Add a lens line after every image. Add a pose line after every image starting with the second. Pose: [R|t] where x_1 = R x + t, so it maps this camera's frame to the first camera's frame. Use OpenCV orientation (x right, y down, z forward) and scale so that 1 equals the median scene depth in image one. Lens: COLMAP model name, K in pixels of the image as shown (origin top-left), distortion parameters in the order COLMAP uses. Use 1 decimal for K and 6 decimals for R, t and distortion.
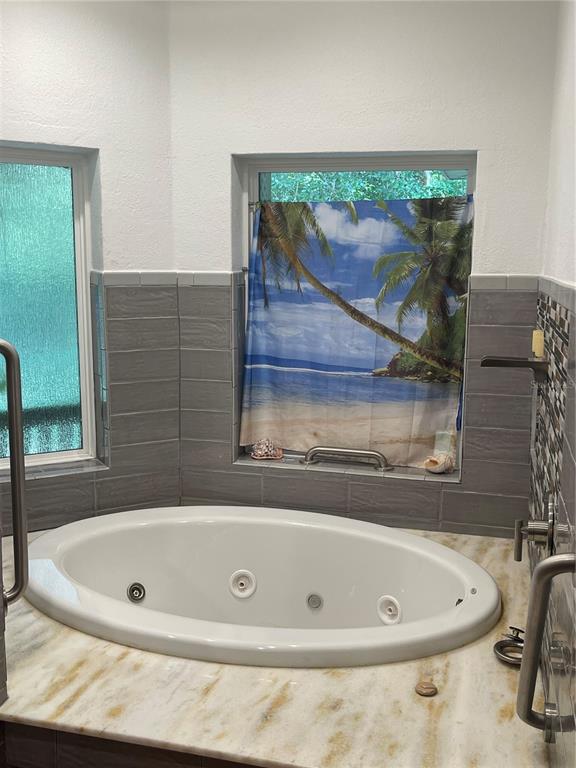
lens RADIAL K [[769.3, 0, 287.9], [0, 769.3, 384.8], [0, 0, 1]] dist [0.014300, 0.000000]
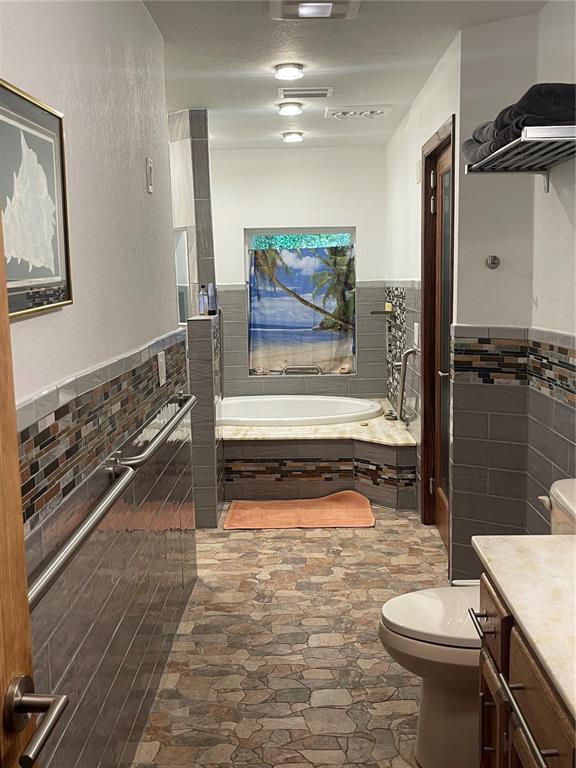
lens RADIAL K [[769.3, 0, 288.3], [0, 769.3, 382.7], [0, 0, 1]] dist [0.014300, 0.000000]
pose [[0.971391, -0.062260, 0.229179, -0.452999], [0.069001, 0.997385, -0.021514, 0.174846], [-0.227240, 0.036712, 0.973146, -1.047669]]
